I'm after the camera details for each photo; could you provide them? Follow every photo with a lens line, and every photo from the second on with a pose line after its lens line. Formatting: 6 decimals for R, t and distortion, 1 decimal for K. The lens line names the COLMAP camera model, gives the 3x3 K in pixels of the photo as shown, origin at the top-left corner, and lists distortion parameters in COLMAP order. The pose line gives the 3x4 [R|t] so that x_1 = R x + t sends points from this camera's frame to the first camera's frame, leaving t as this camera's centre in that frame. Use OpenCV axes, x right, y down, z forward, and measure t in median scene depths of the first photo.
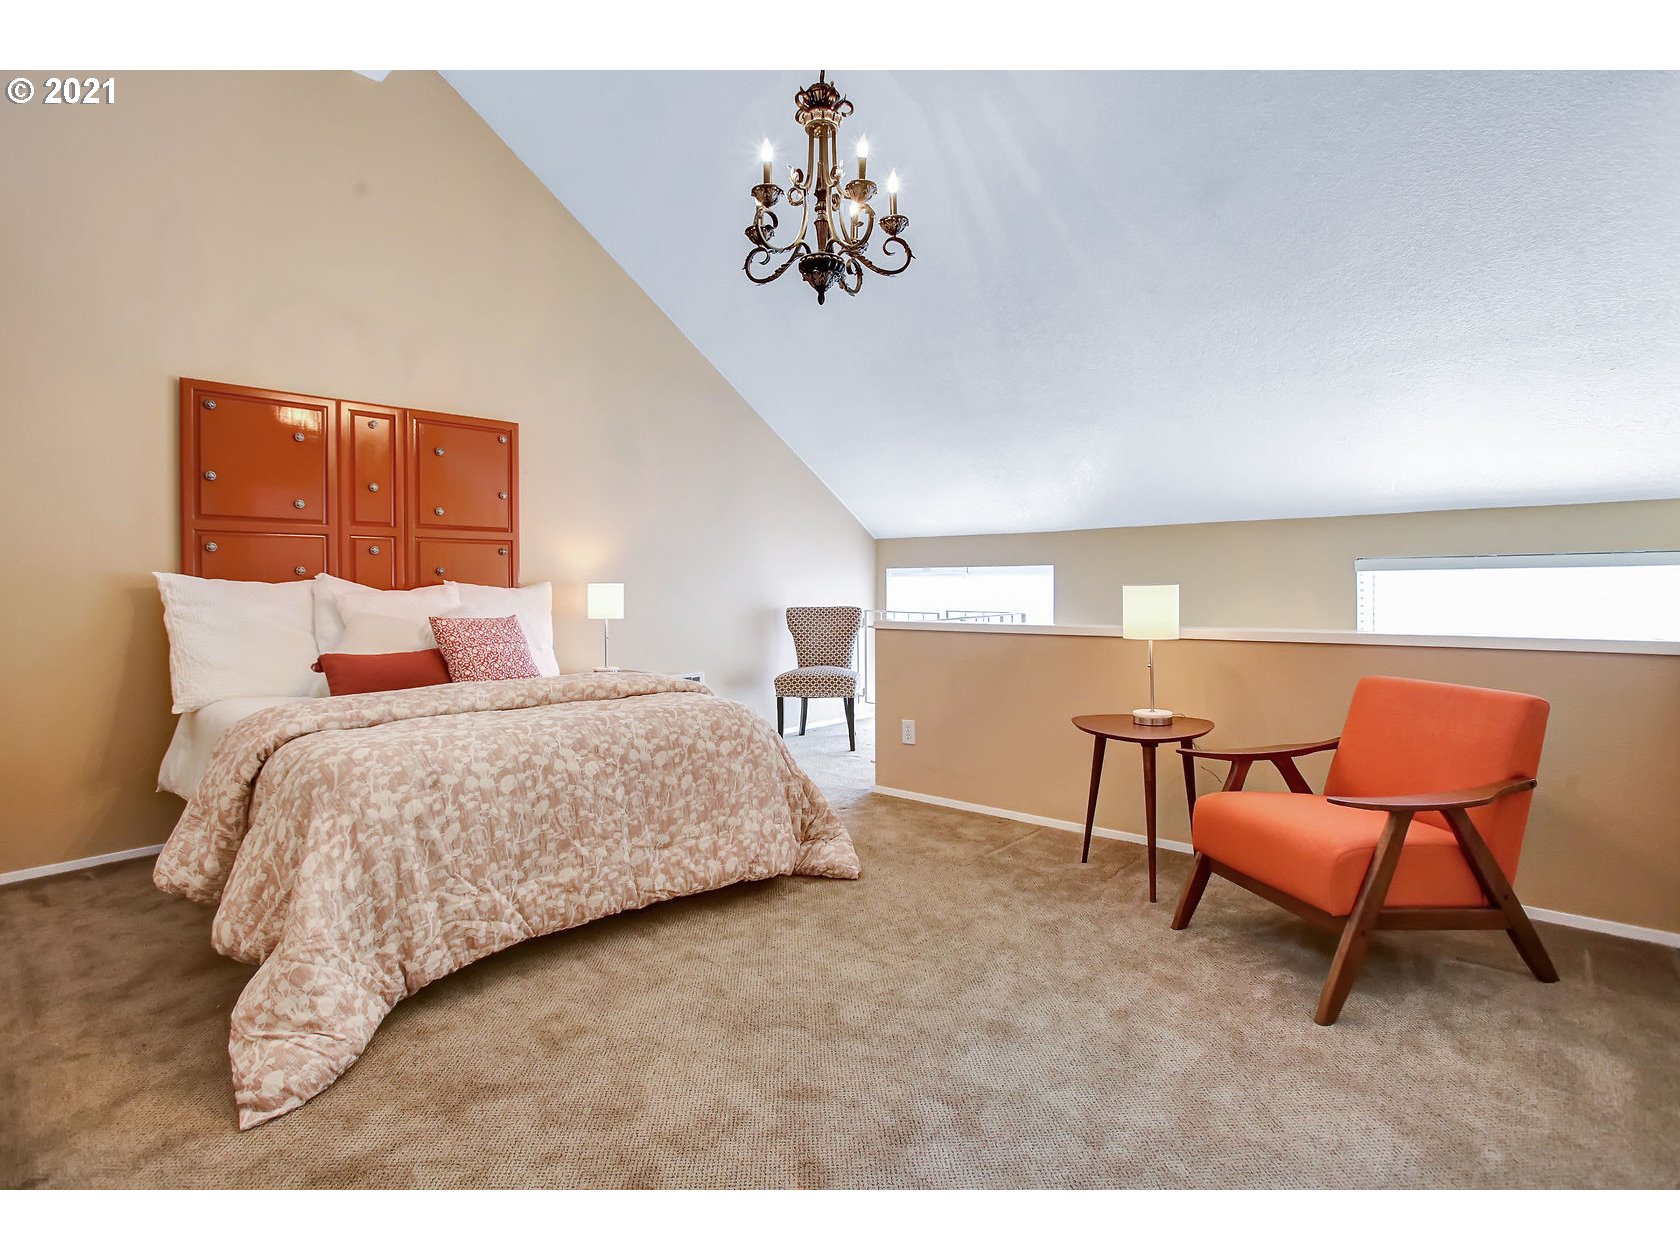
lens RADIAL K [[858.6, 0, 837.9], [0, 858.6, 619.3], [0, 0, 1]] dist [-0.078178, 0.041159]
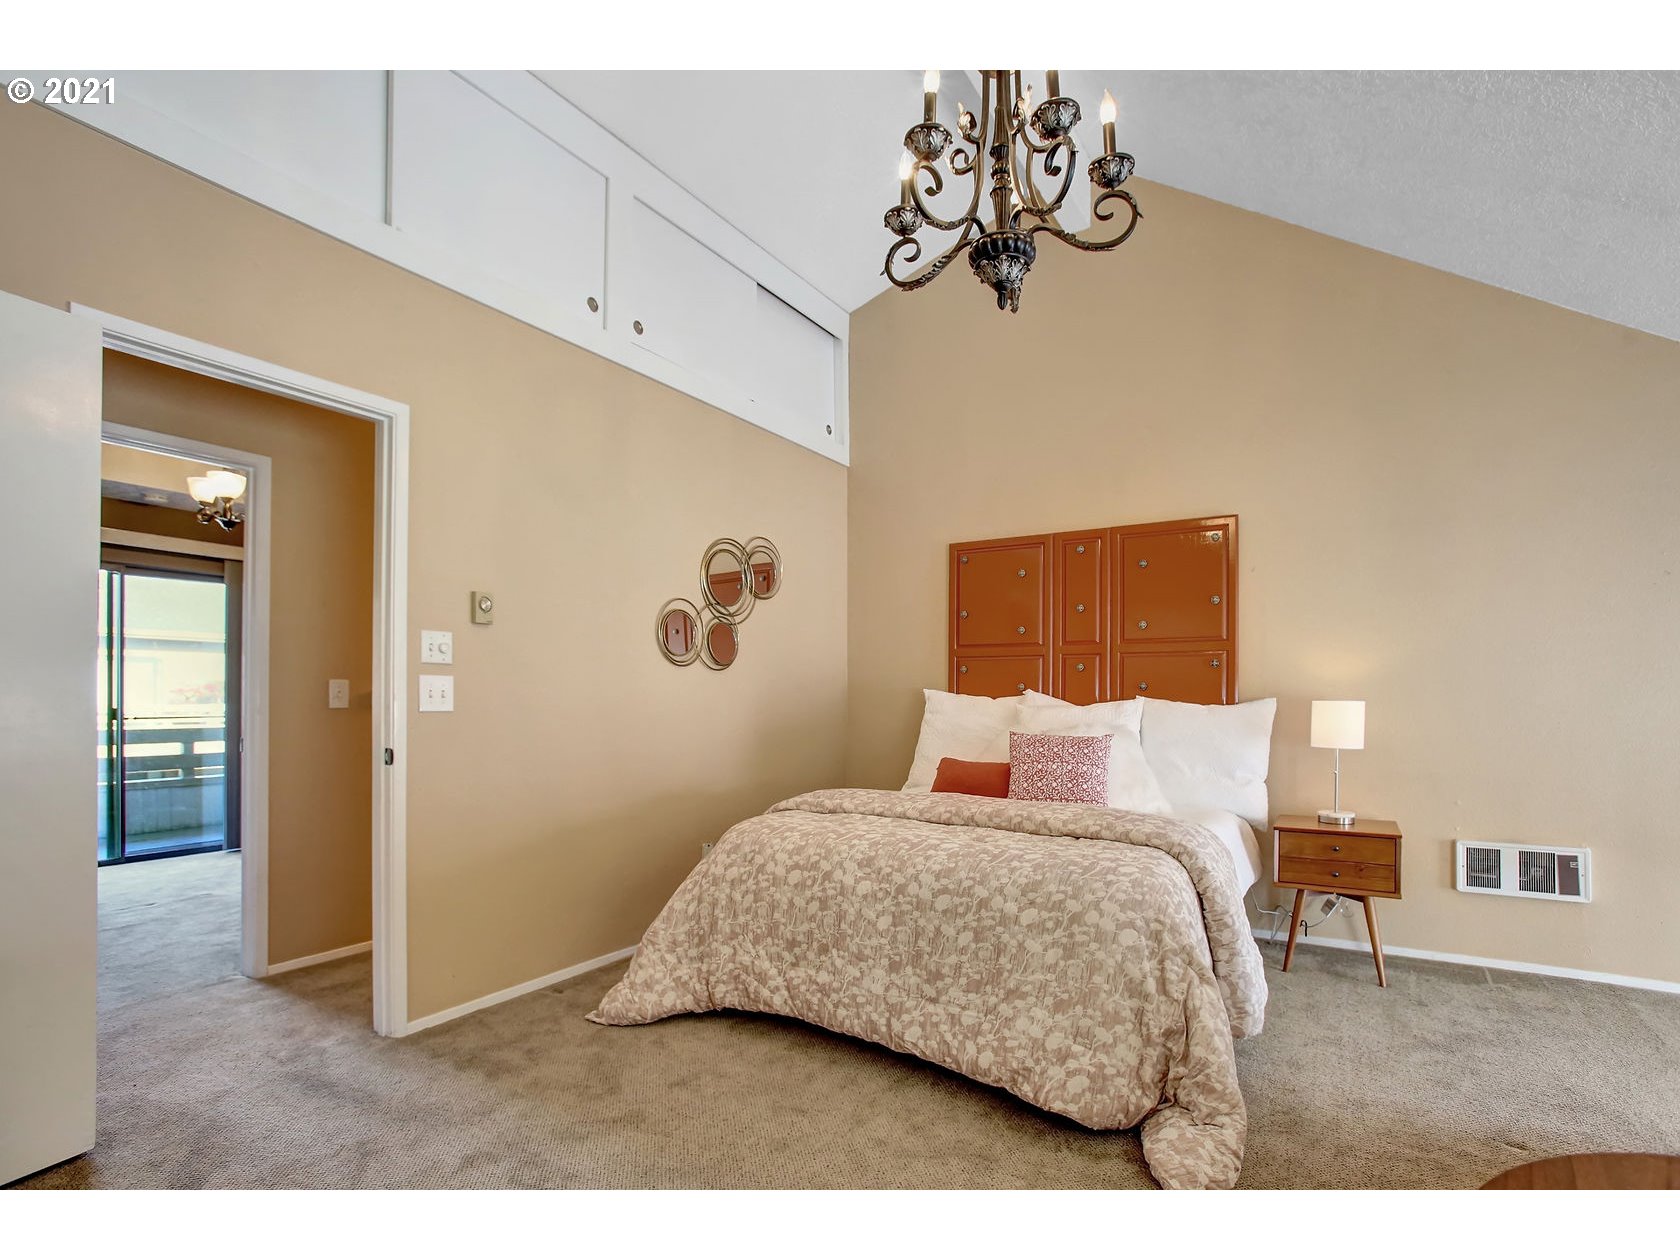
lens RADIAL K [[825.4, 0, 805.1], [0, 825.4, 709.2], [0, 0, 1]] dist [-0.092114, 0.035370]
pose [[0.112813, 0.019616, -0.993423, 0.640216], [-0.040116, 0.999080, 0.015172, -0.044935], [0.992806, 0.038141, 0.113496, 0.789684]]
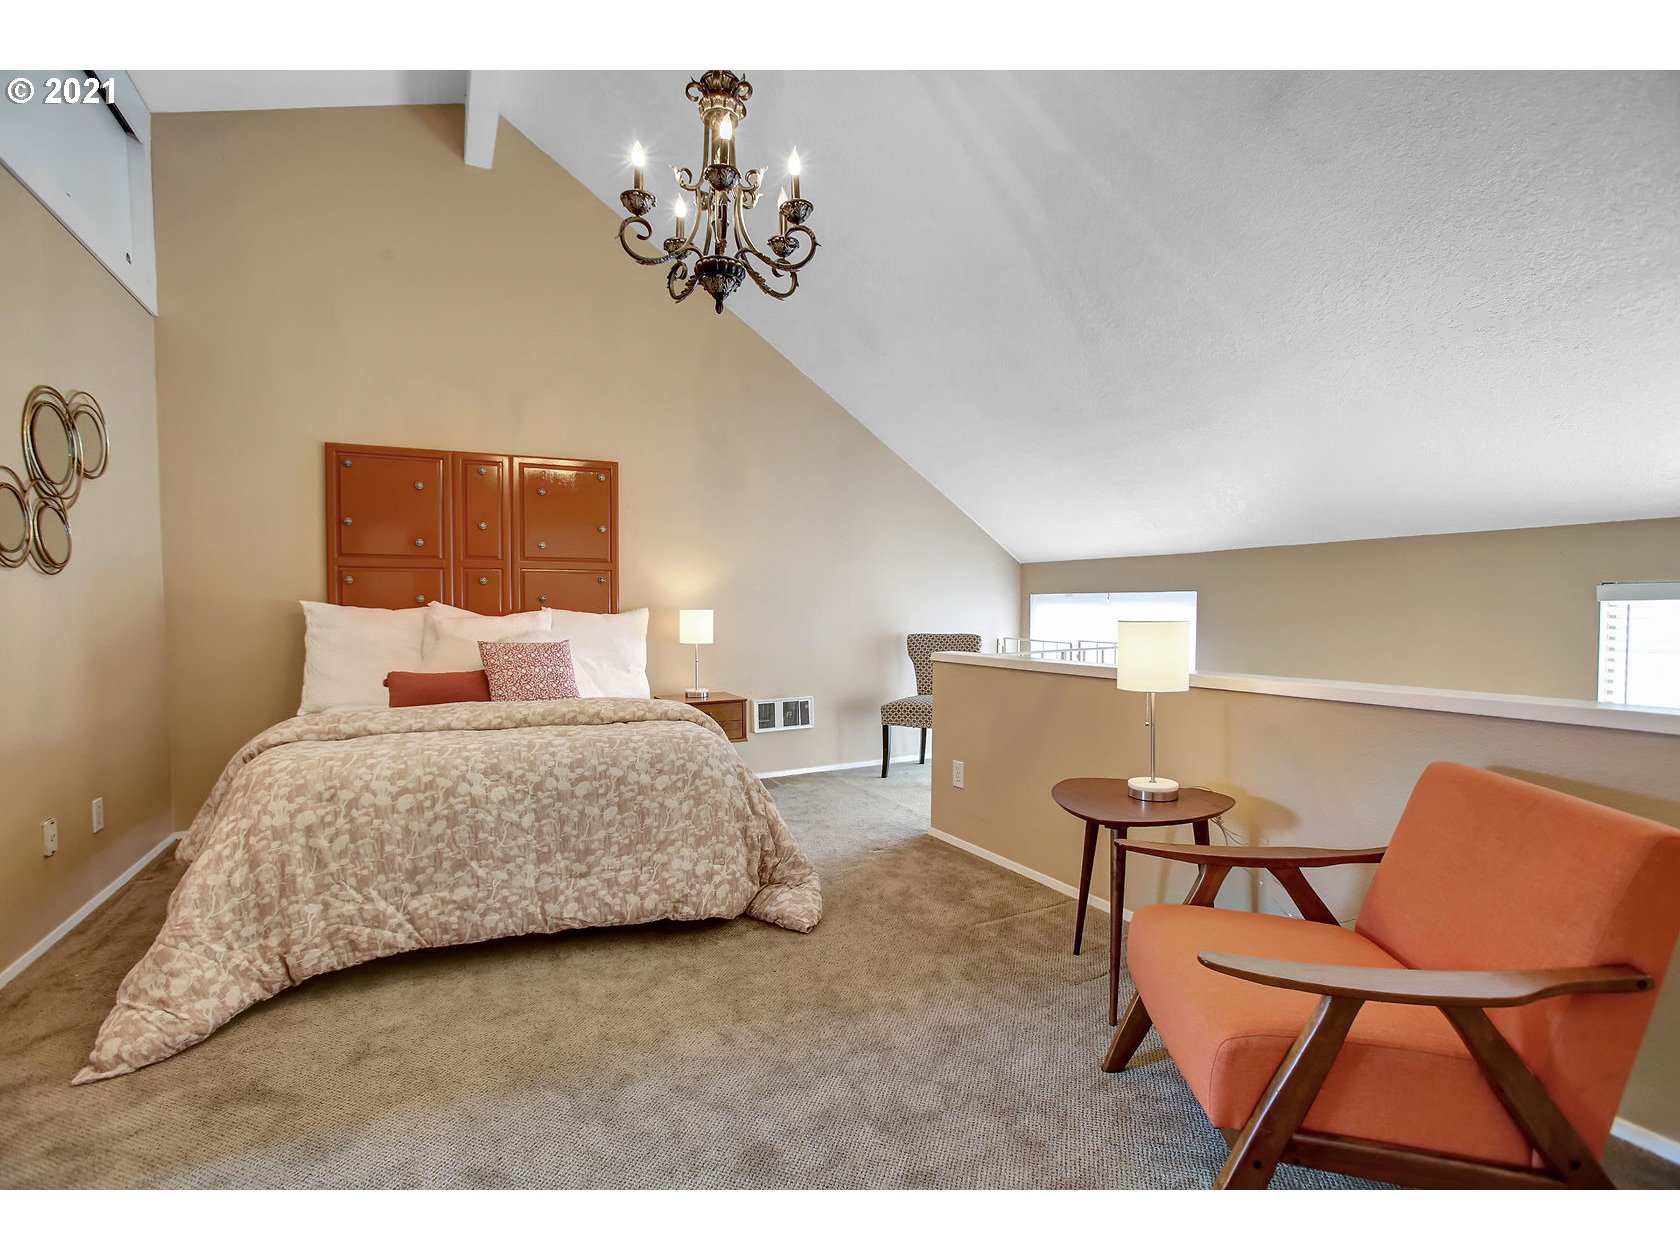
lens RADIAL K [[795.7, 0, 826.2], [0, 795.7, 653.5], [0, 0, 1]] dist [-0.066806, 0.031067]
pose [[0.928499, 0.026992, -0.370353, 0.420357], [-0.019318, 0.999515, 0.024416, -0.026184], [0.370832, -0.015515, 0.928570, 0.252471]]
